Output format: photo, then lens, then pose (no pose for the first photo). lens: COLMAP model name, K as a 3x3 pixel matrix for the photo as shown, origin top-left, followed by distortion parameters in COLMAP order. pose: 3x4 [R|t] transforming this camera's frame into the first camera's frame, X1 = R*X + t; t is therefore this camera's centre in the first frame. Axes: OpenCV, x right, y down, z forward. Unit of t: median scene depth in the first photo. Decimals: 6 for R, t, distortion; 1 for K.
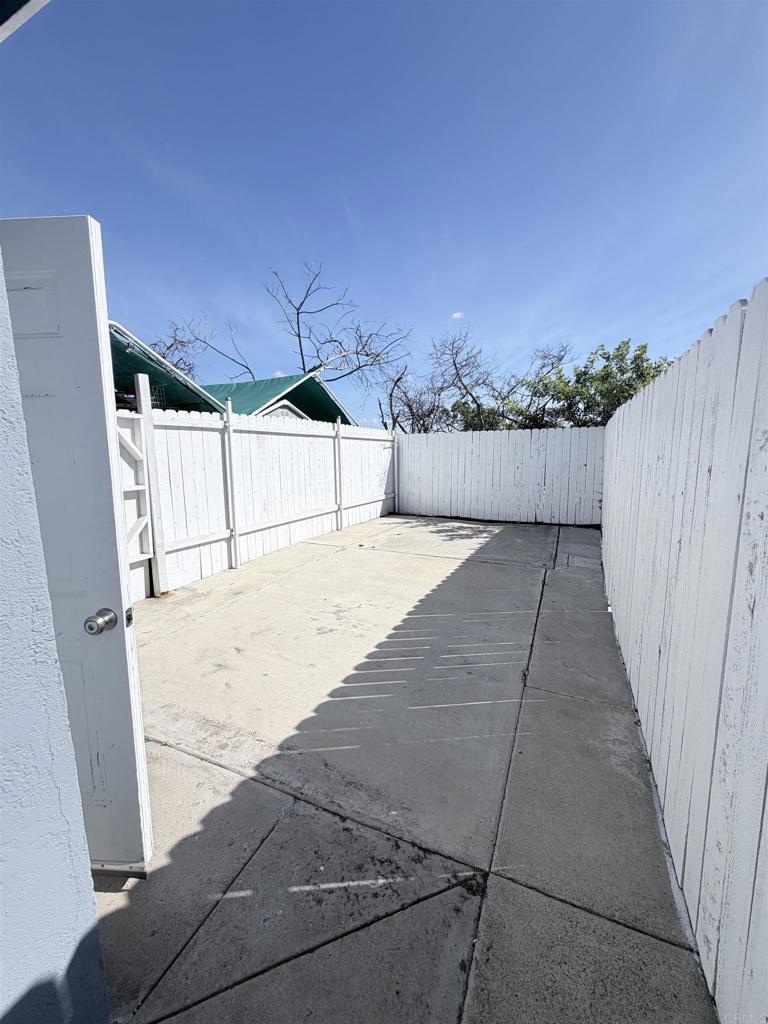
lens RADIAL K [[411.5, 0, 360.5], [0, 411.5, 511.1], [0, 0, 1]] dist [0.031810, 0.000098]
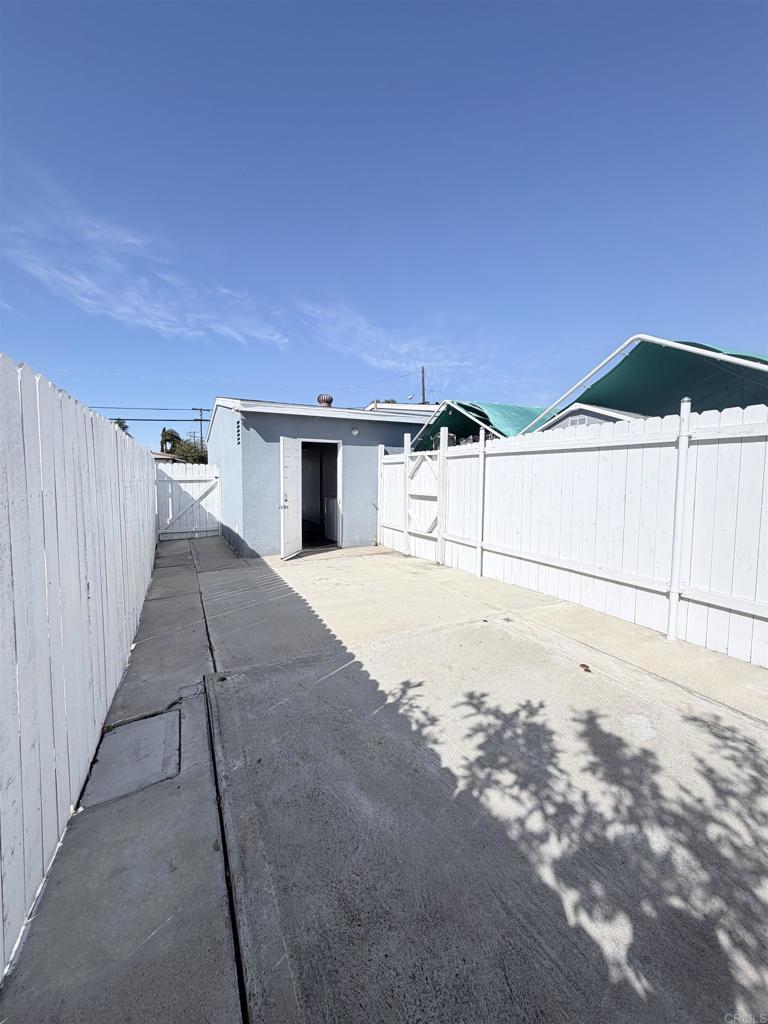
lens RADIAL K [[408.6, 0, 377.5], [0, 408.6, 508.7], [0, 0, 1]] dist [0.114757, 0.000038]
pose [[-0.571490, 0.086065, -0.816083, 1.567447], [-0.106576, 0.978278, 0.177804, -0.454790], [0.813659, 0.188588, -0.549904, 2.882305]]
